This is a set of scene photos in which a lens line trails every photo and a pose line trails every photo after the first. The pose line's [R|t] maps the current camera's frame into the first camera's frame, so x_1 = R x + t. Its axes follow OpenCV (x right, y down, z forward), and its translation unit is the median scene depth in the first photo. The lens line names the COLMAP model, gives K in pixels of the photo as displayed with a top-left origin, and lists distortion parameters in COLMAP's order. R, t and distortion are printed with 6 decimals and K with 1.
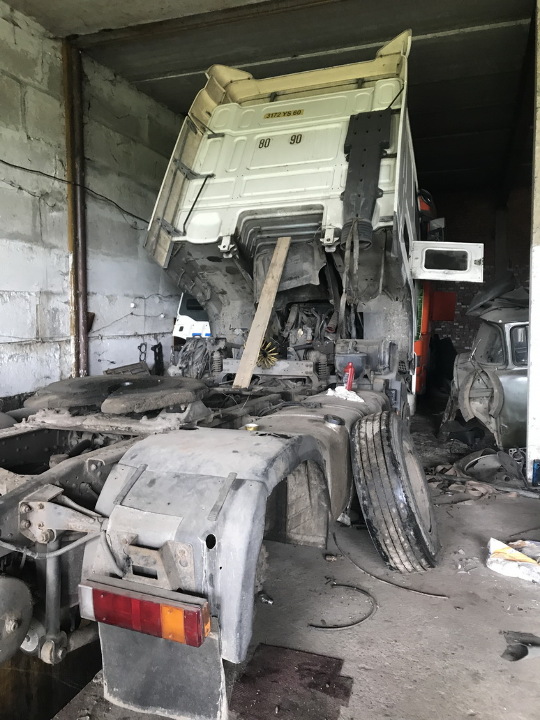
lens RADIAL K [[594.5, 0, 270.9], [0, 594.5, 359.3], [0, 0, 1]] dist [0.014381, -0.003523]
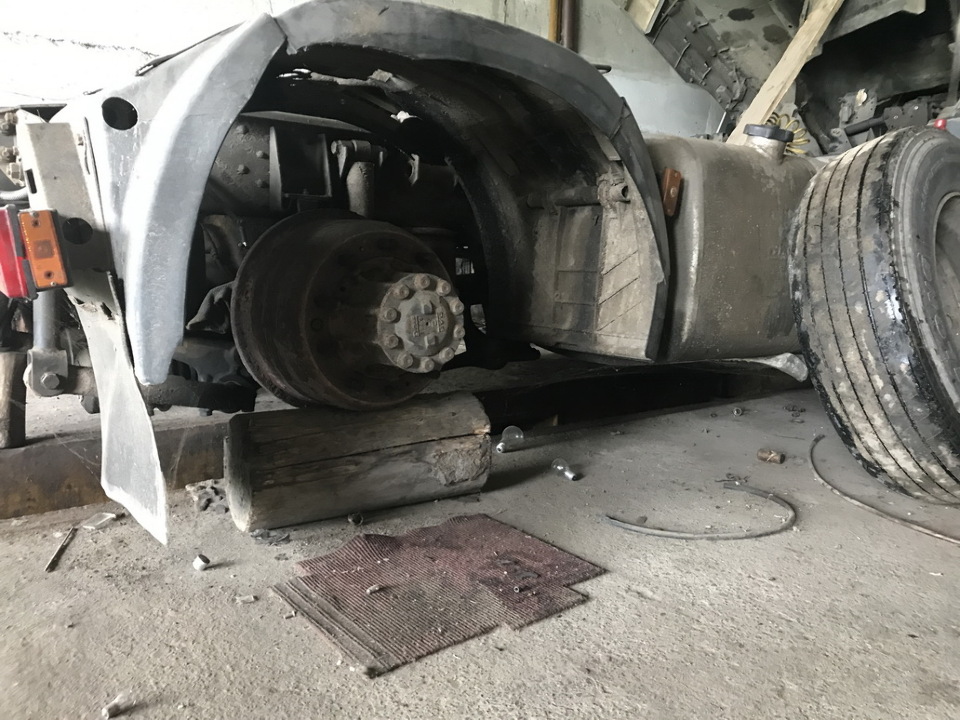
lens RADIAL K [[792.7, 0, 480.0], [0, 792.7, 359.0], [0, 0, 1]] dist [0.014381, -0.003523]
pose [[0.827742, 0.078774, -0.555552, 0.288674], [-0.059025, 0.996827, 0.053400, 0.266433], [0.557996, -0.011410, 0.829765, 0.387582]]
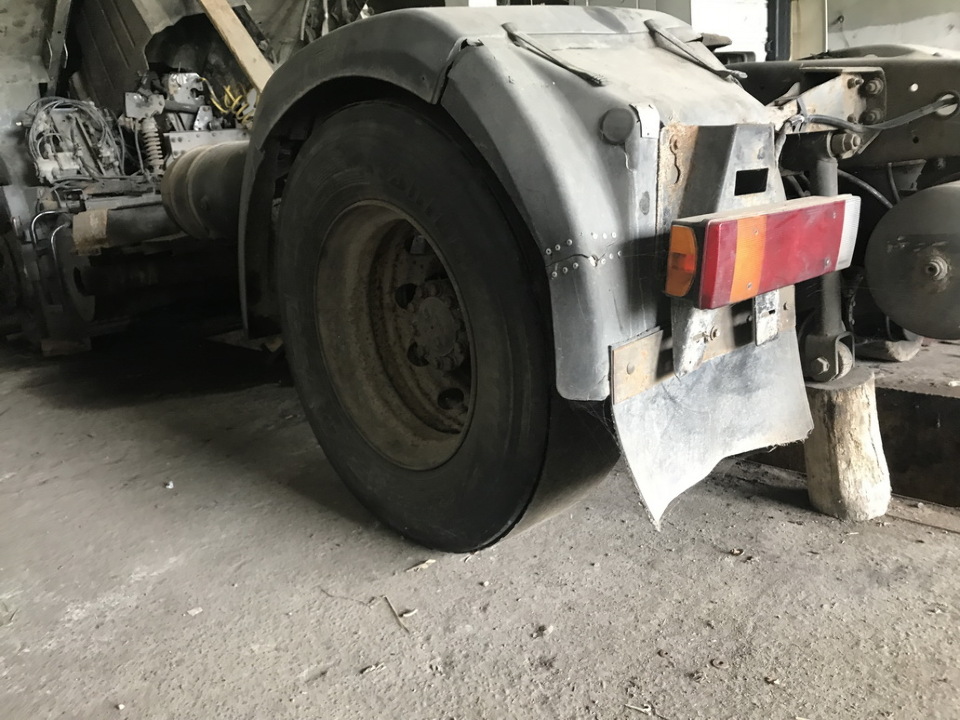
lens RADIAL K [[792.7, 0, 478.0], [0, 792.7, 363.5], [0, 0, 1]] dist [0.014381, -0.003523]
pose [[0.477853, -0.245472, 0.843445, -1.008762], [0.157435, 0.968548, 0.192686, 0.179718], [-0.864217, 0.040712, 0.501470, 0.675503]]
